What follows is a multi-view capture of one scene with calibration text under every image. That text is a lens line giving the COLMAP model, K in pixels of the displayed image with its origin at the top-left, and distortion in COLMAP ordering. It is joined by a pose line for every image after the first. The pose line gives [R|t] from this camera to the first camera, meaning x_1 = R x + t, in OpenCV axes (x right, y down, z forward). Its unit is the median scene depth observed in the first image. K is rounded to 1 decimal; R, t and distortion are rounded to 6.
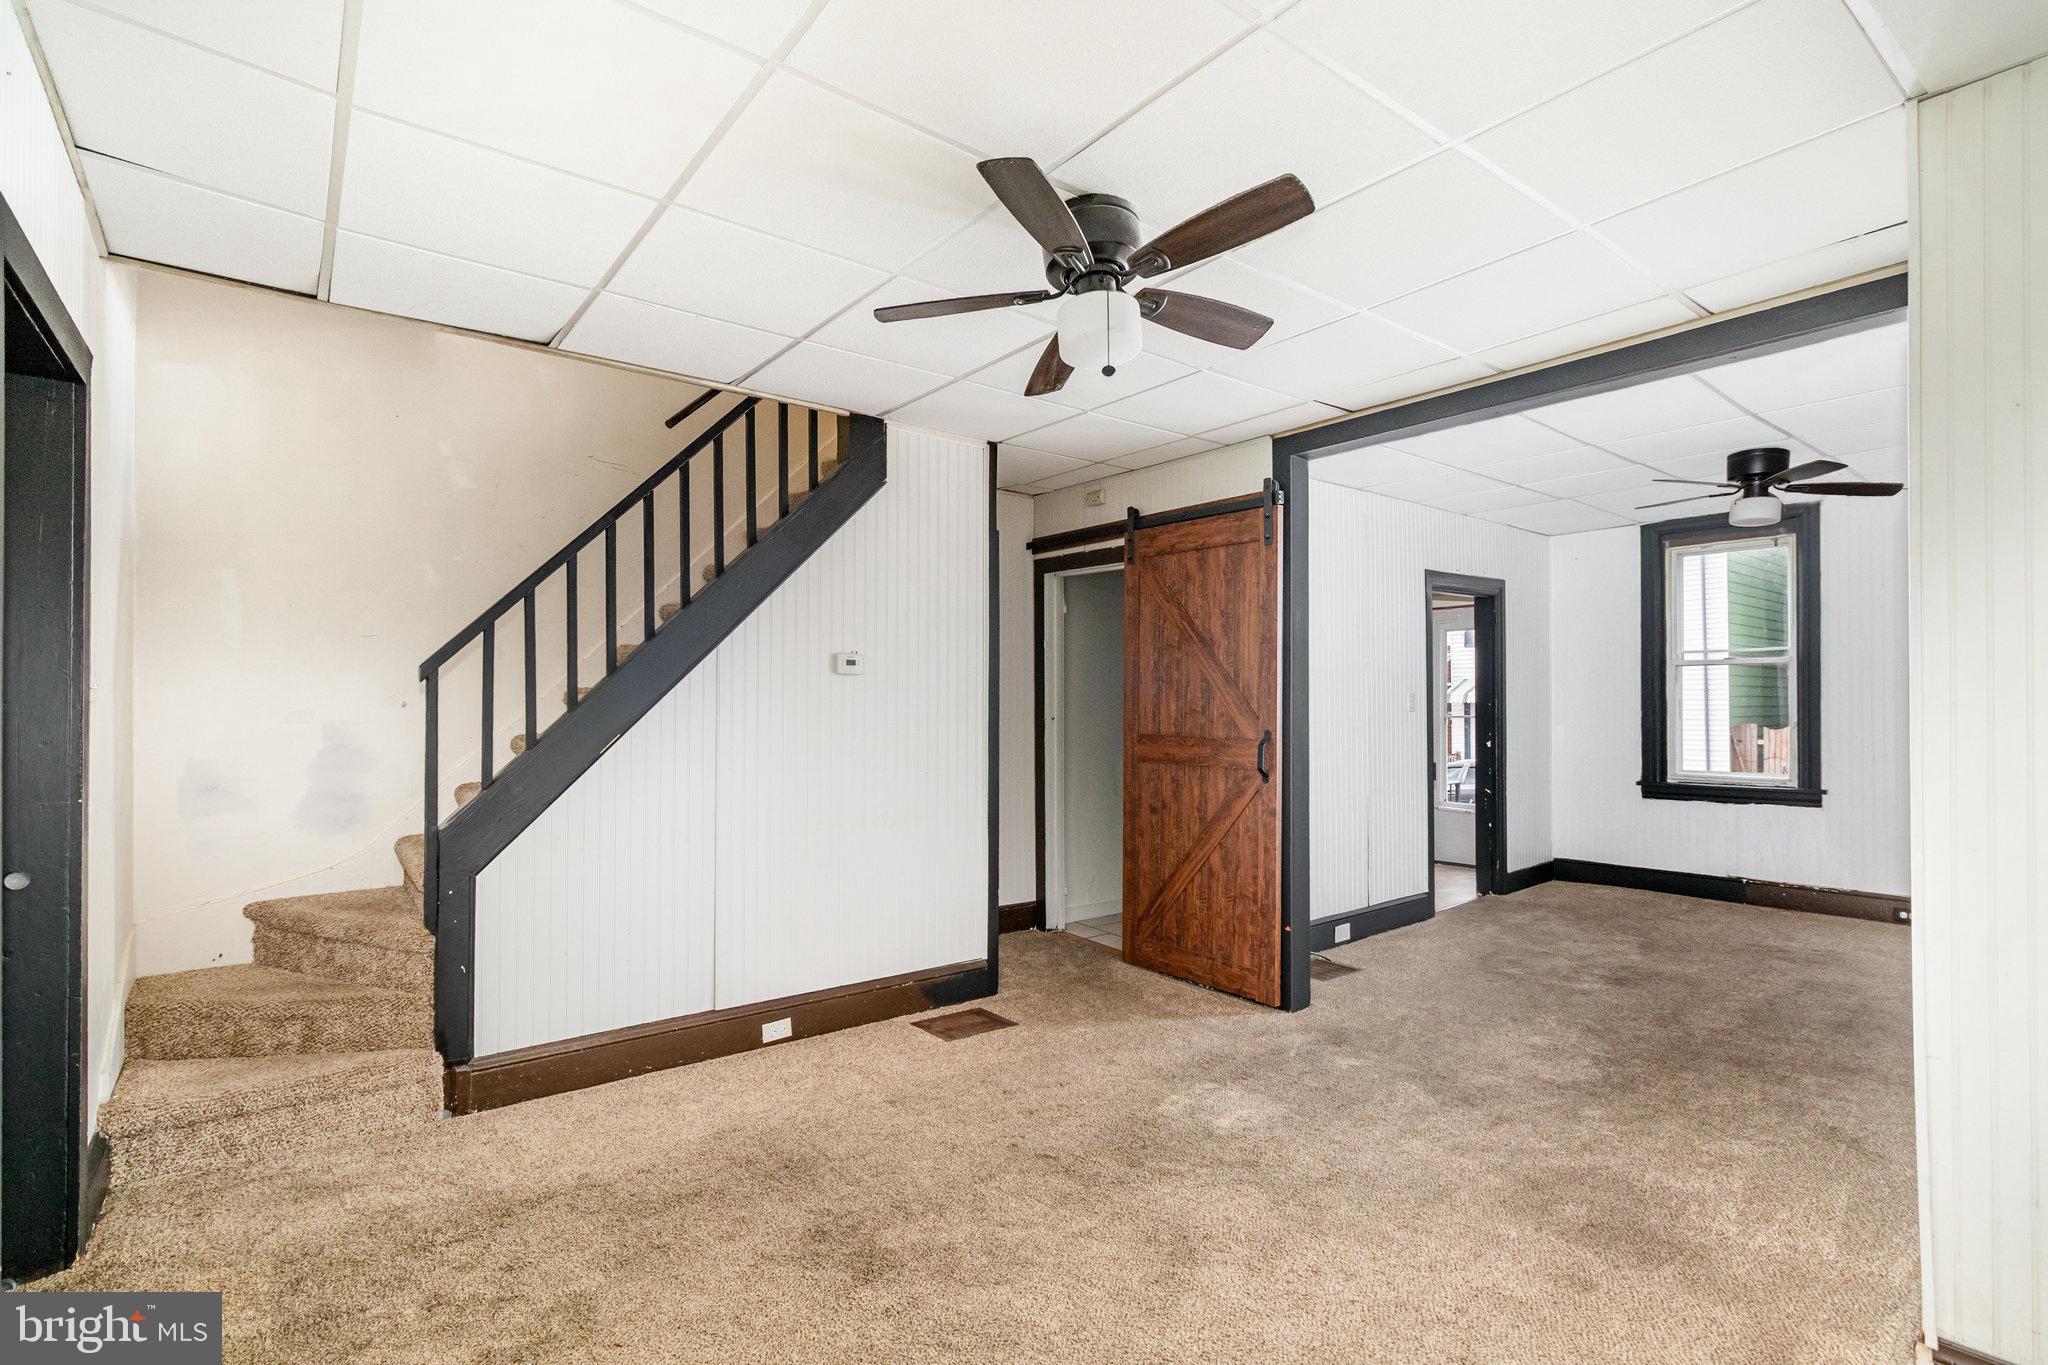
lens RADIAL K [[952.3, 0, 1022.6], [0, 952.3, 692.2], [0, 0, 1]] dist [0.003722, -0.001134]
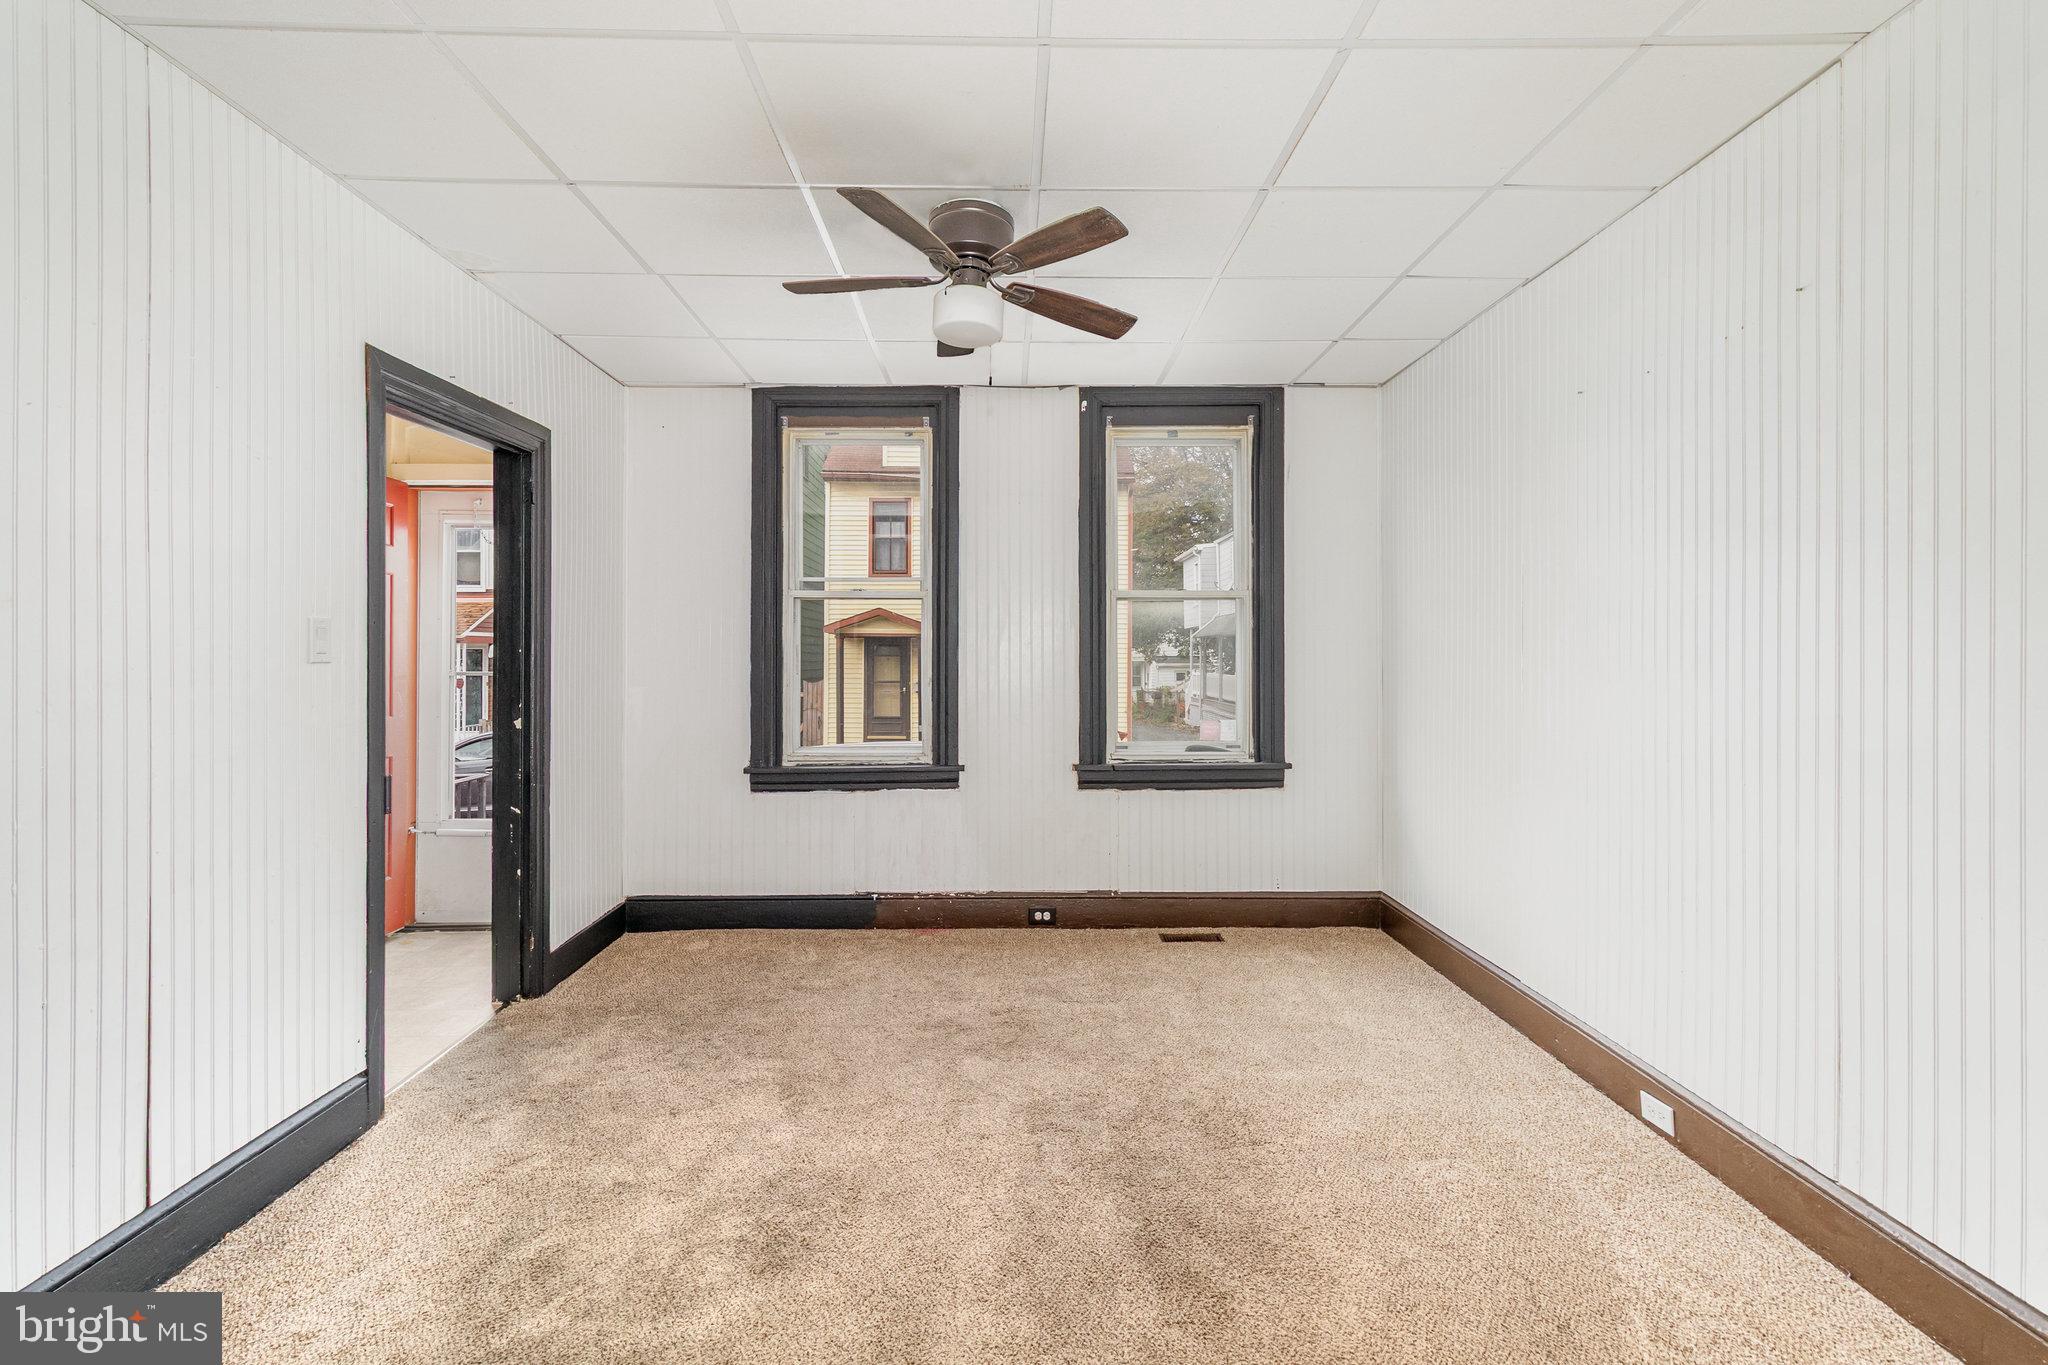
lens RADIAL K [[952.3, 0, 1017.3], [0, 952.3, 662.7], [0, 0, 1]] dist [0.003722, -0.001134]
pose [[0.615225, 0.000860, 0.788351, 0.262058], [-0.012966, 0.999875, 0.009028, 0.012170], [-0.788245, -0.015776, 0.615160, 0.490868]]
